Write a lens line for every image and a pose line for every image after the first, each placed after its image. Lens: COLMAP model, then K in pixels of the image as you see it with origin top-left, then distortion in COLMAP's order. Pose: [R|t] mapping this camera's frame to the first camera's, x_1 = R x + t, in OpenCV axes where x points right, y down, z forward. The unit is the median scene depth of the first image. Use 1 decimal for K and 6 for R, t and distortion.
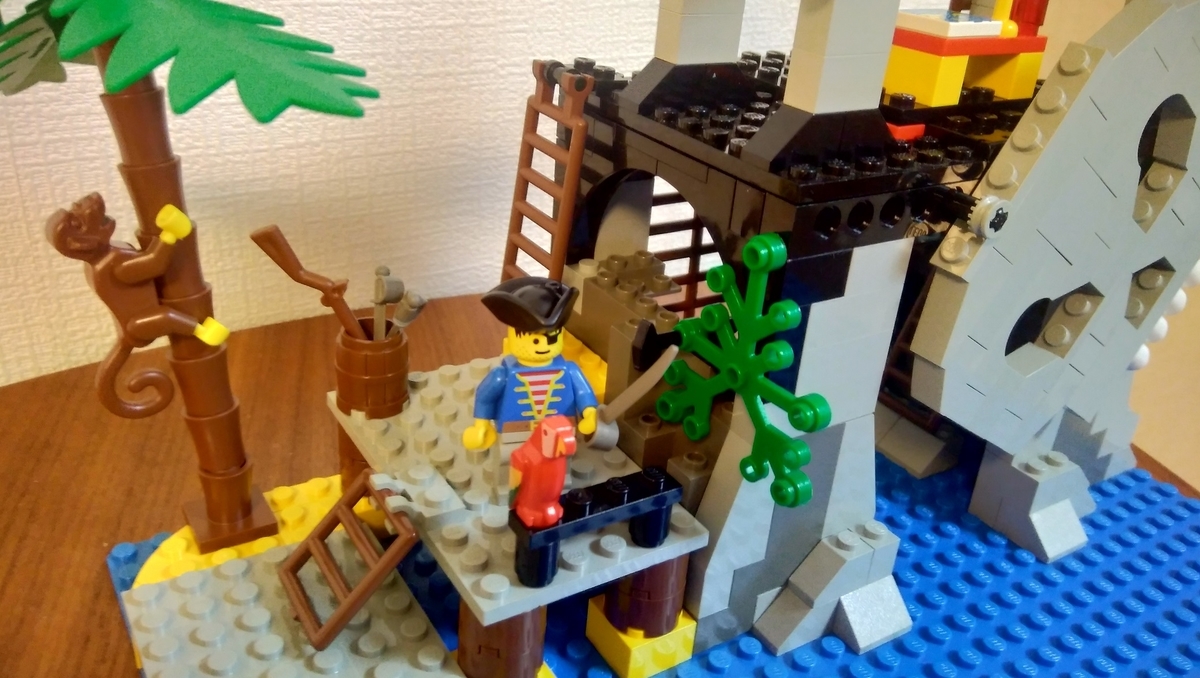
lens RADIAL K [[961.8, 0, 600.0], [0, 961.8, 339.0], [0, 0, 1]] dist [0.074495, -0.157769]
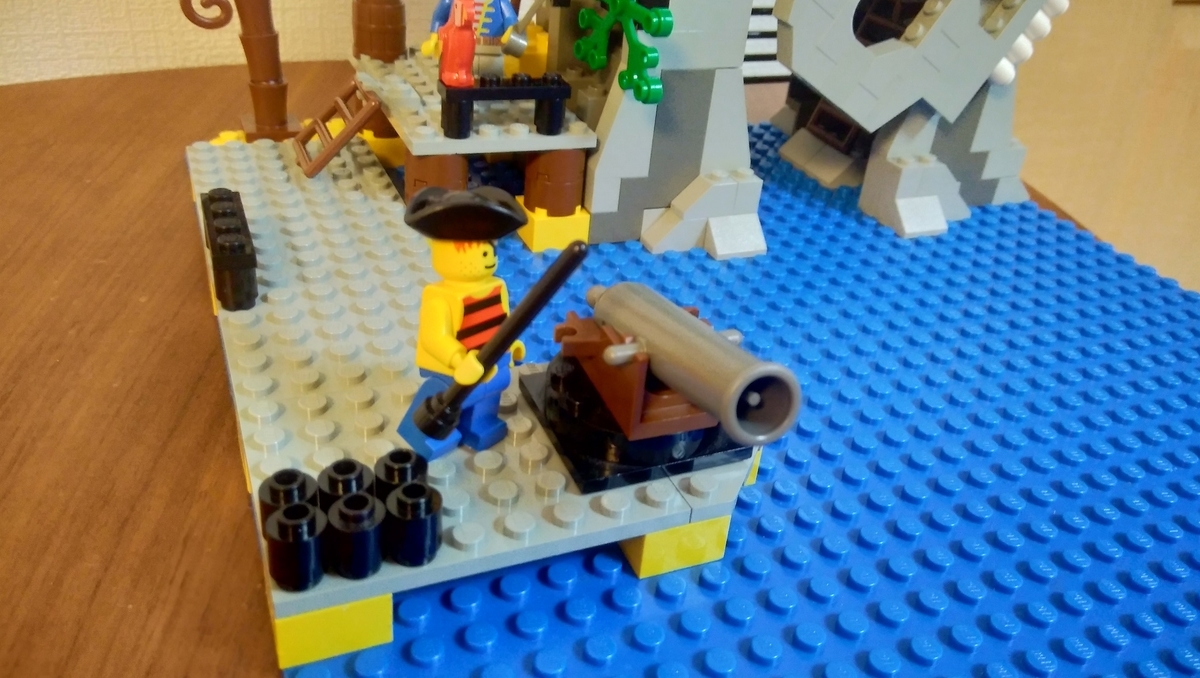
lens RADIAL K [[961.8, 0, 600.0], [0, 961.8, 339.0], [0, 0, 1]] dist [0.074495, -0.157769]
pose [[0.986204, 0.095704, -0.135066, 0.257658], [-0.086903, 0.993780, 0.069634, 0.305523], [0.140890, -0.056936, 0.988387, -0.273740]]
